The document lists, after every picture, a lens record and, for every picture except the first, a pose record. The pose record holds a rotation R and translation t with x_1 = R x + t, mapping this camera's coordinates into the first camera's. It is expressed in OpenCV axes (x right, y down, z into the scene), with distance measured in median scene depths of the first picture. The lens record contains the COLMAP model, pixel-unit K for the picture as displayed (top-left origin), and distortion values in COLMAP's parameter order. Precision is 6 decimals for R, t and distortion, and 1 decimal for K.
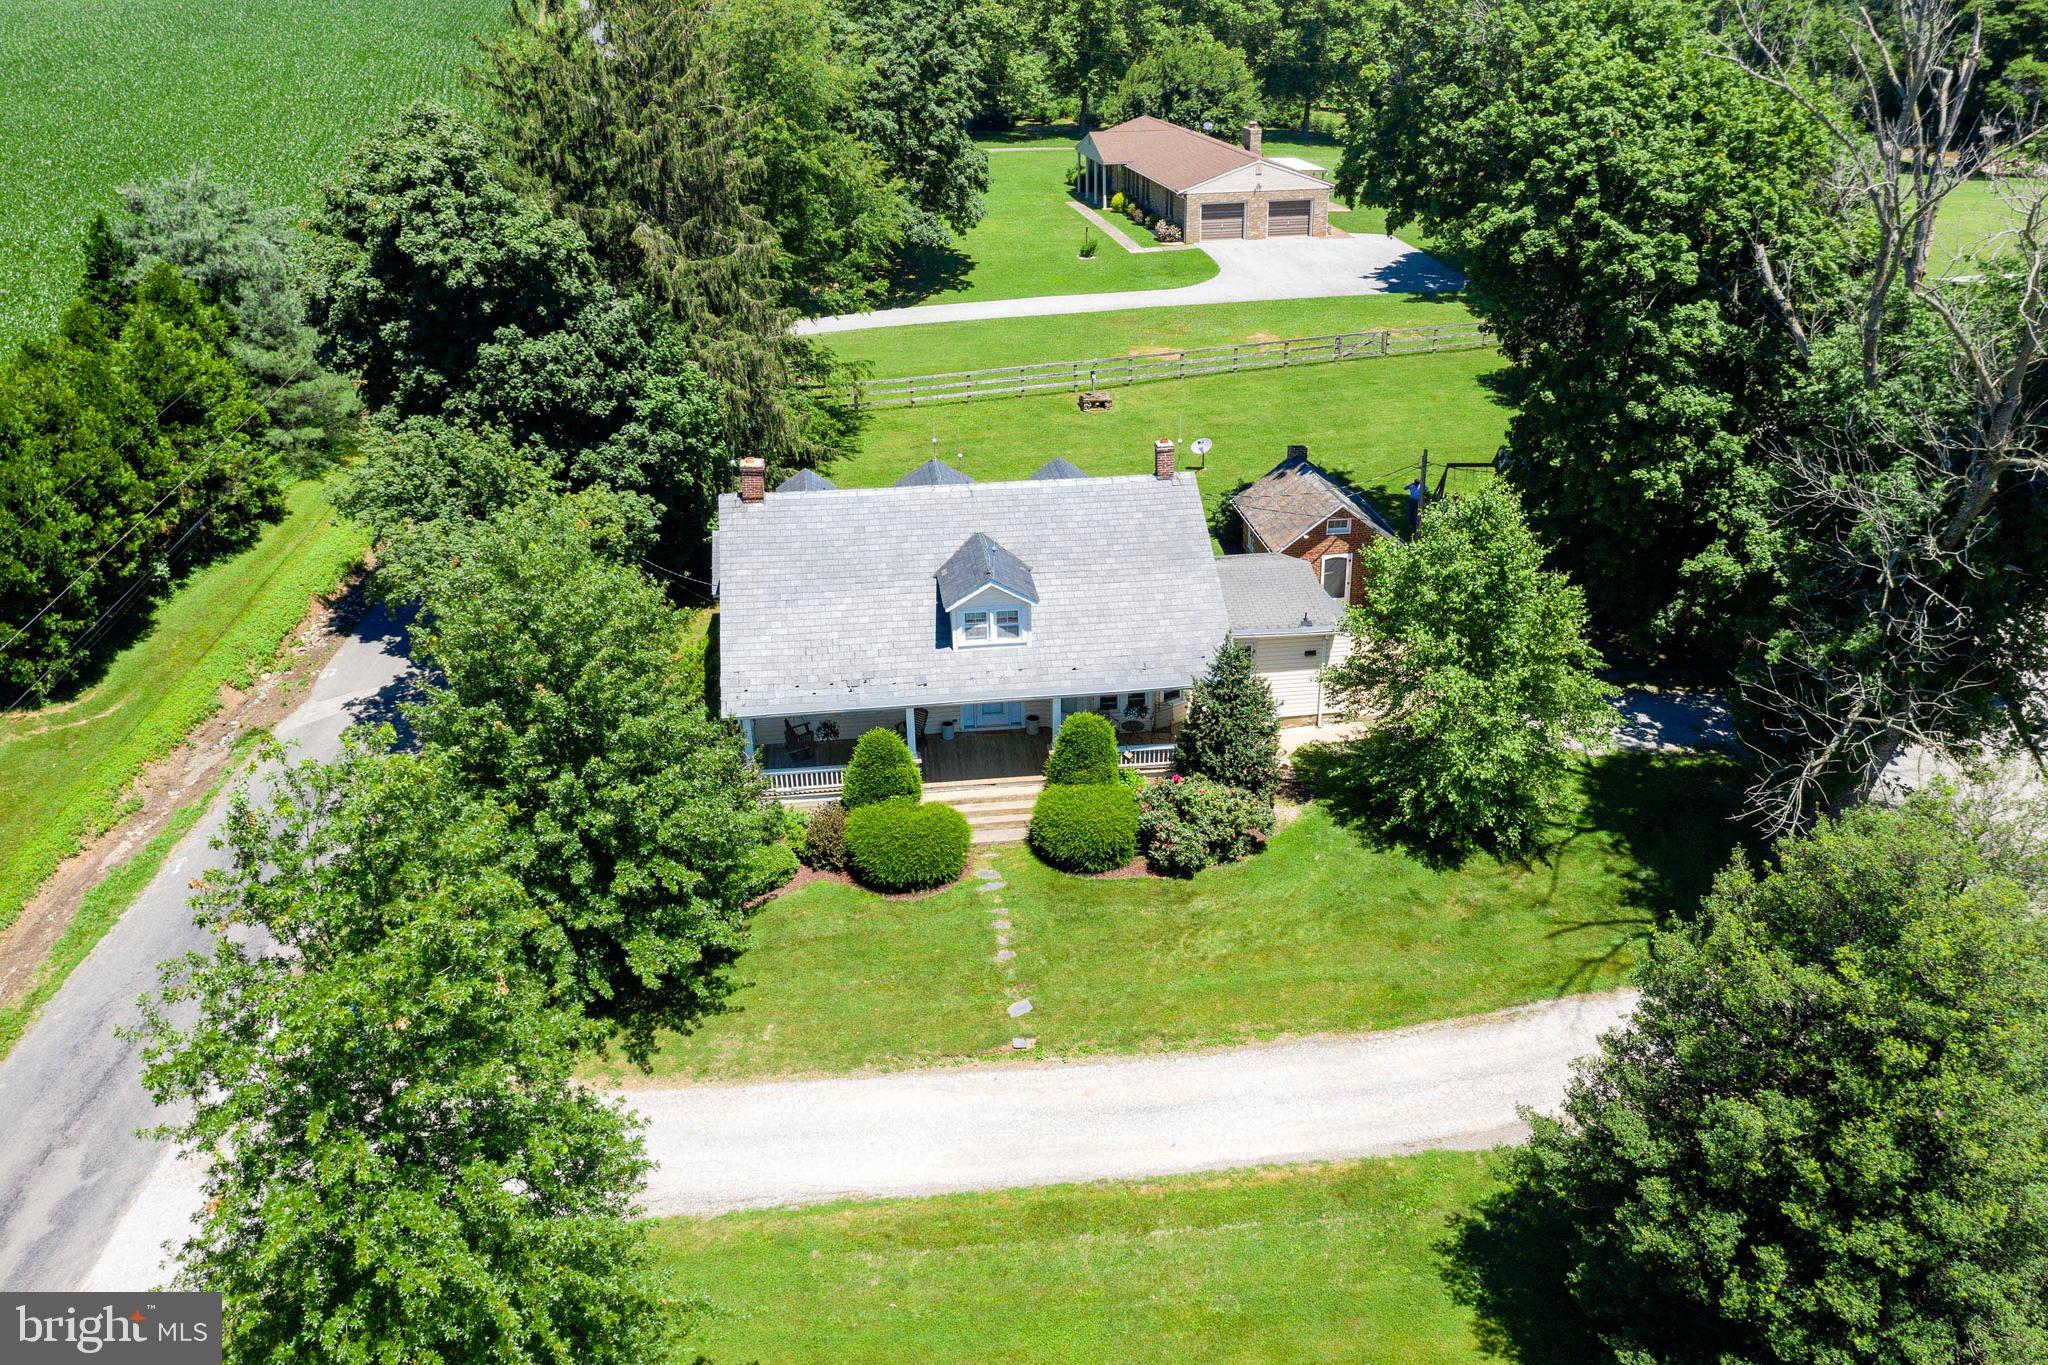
lens RADIAL K [[1612.8, 0, 1035.1], [0, 1612.8, 683.5], [0, 0, 1]] dist [-0.012482, 0.001491]
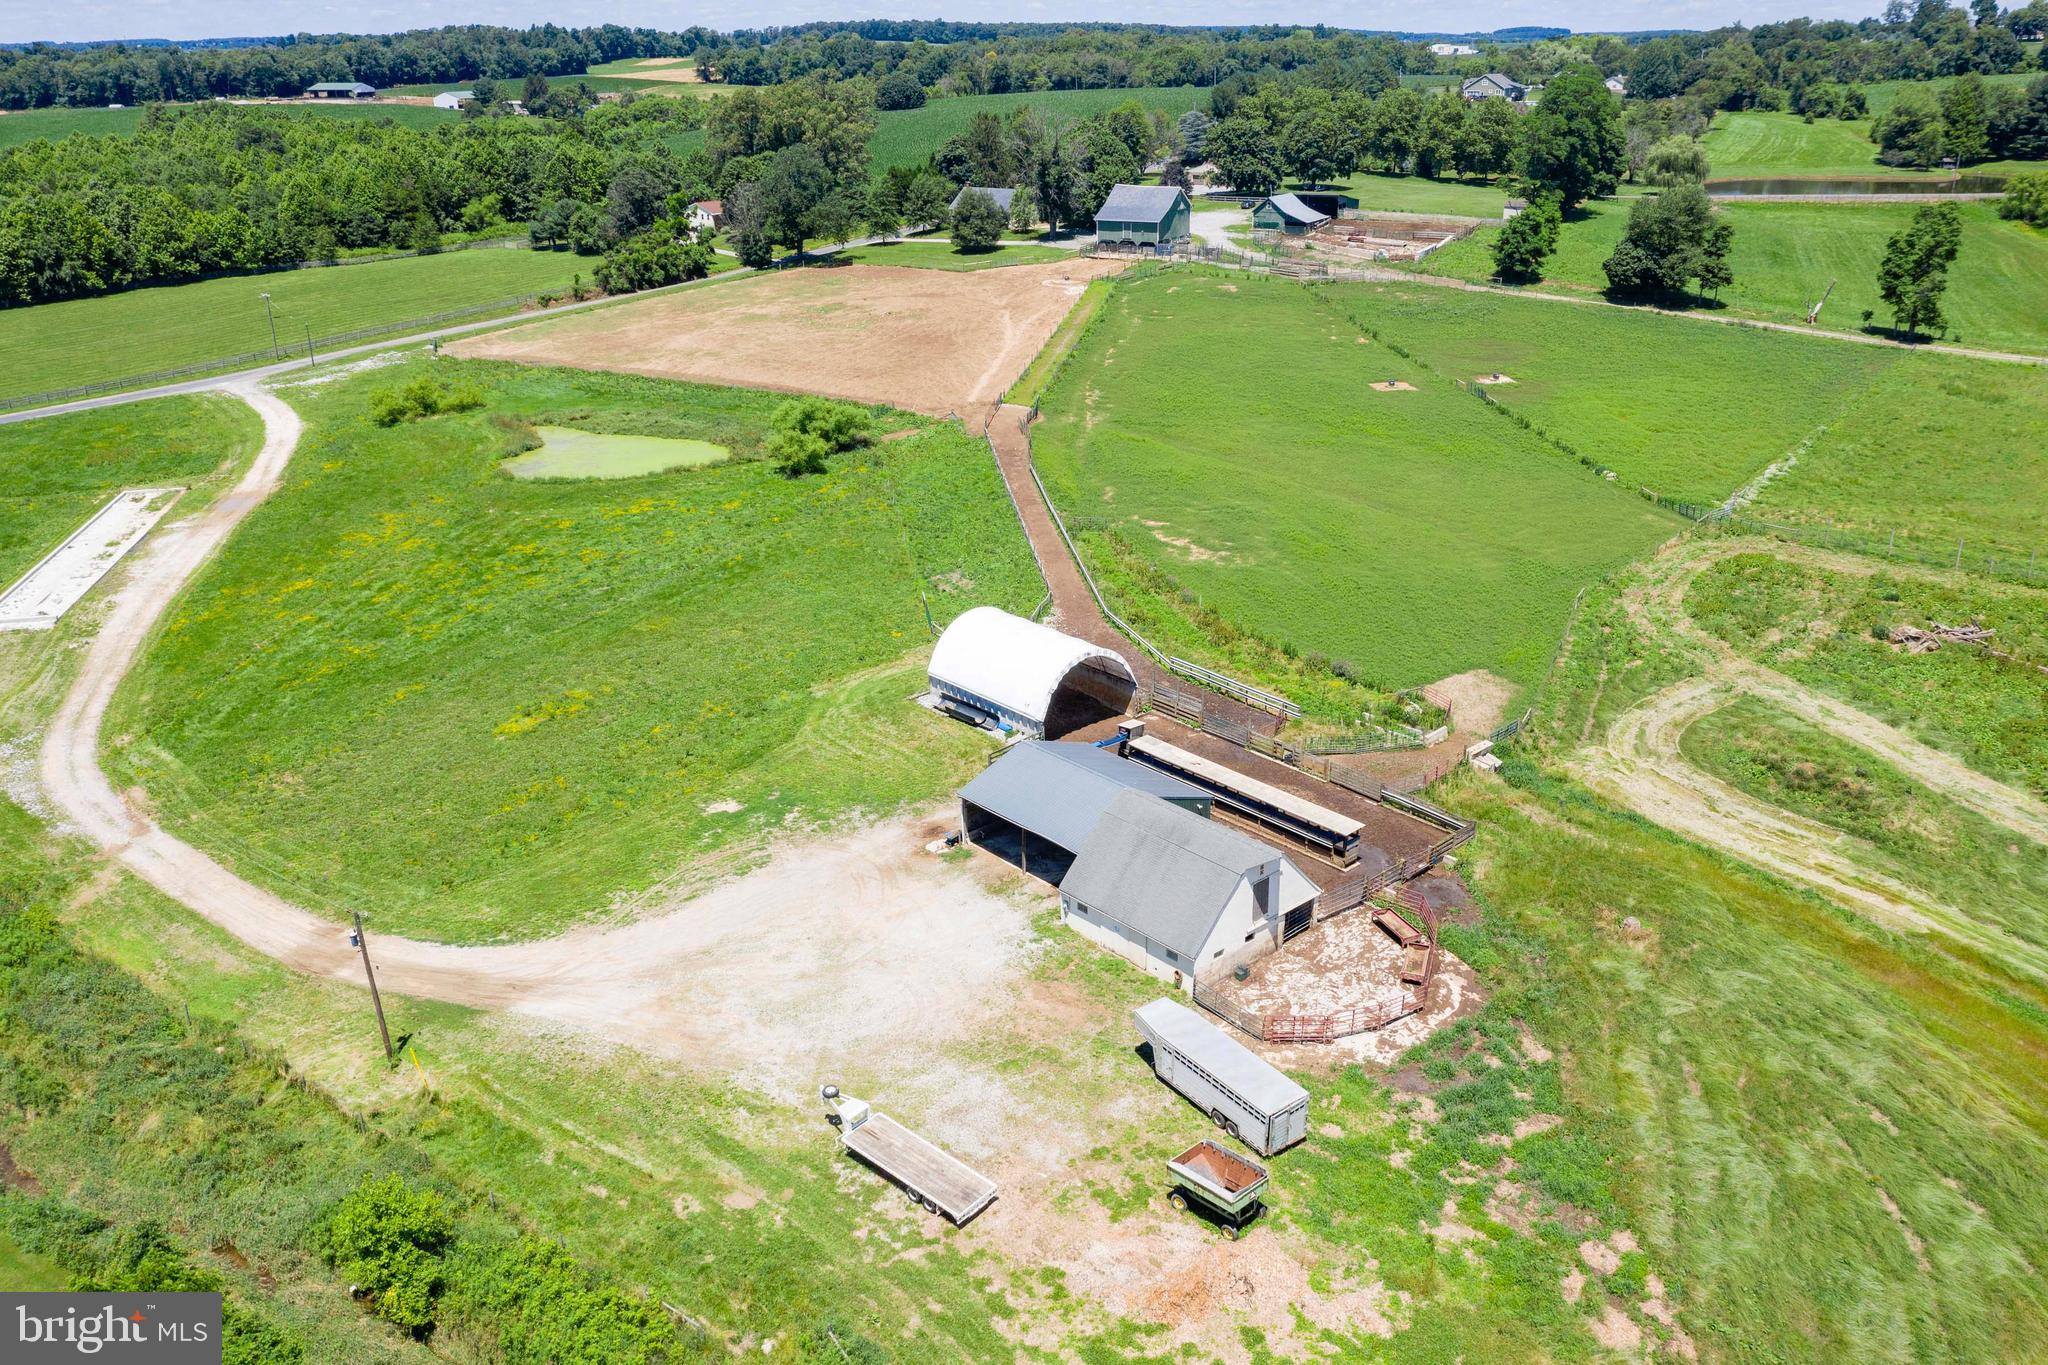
lens RADIAL K [[1598.8, 0, 1032.7], [0, 1598.8, 704.6], [0, 0, 1]] dist [-0.016616, 0.001012]
pose [[0.786832, 0.243028, -0.567303, 4.810609], [-0.260905, 0.964011, 0.051107, 1.725298], [0.559307, 0.107800, 0.821921, -4.596171]]
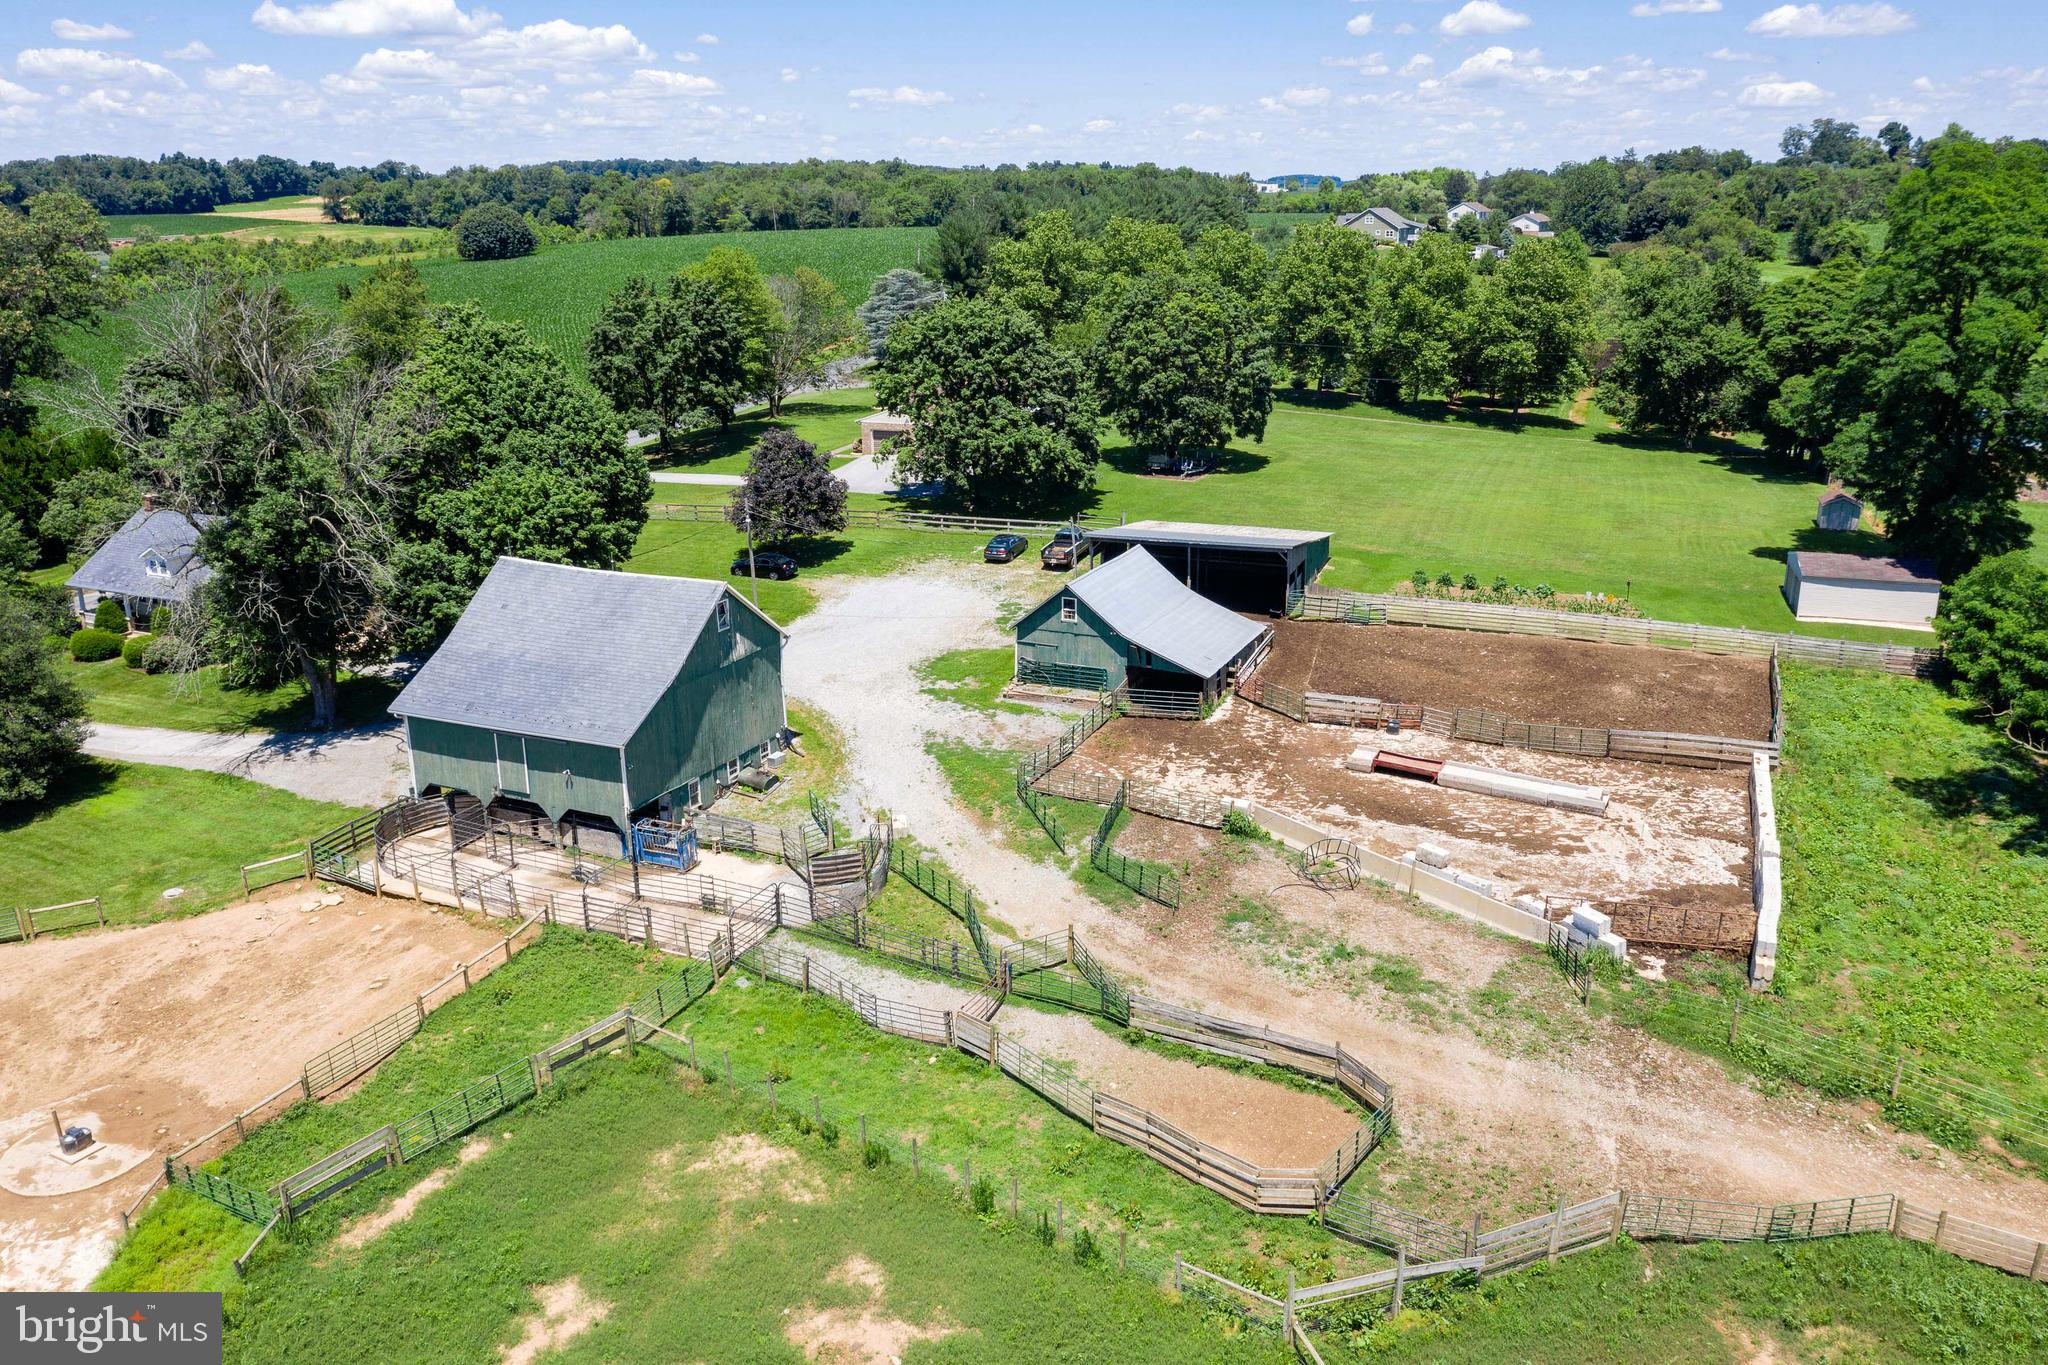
lens RADIAL K [[1617.5, 0, 1024.0], [0, 1617.5, 682.5], [0, 0, 1]] dist [-0.020292, 0.002154]
pose [[0.855169, 0.162390, -0.492255, 2.183092], [-0.225217, 0.971741, -0.070689, 0.008569], [0.466865, 0.171315, 0.867576, -0.420342]]
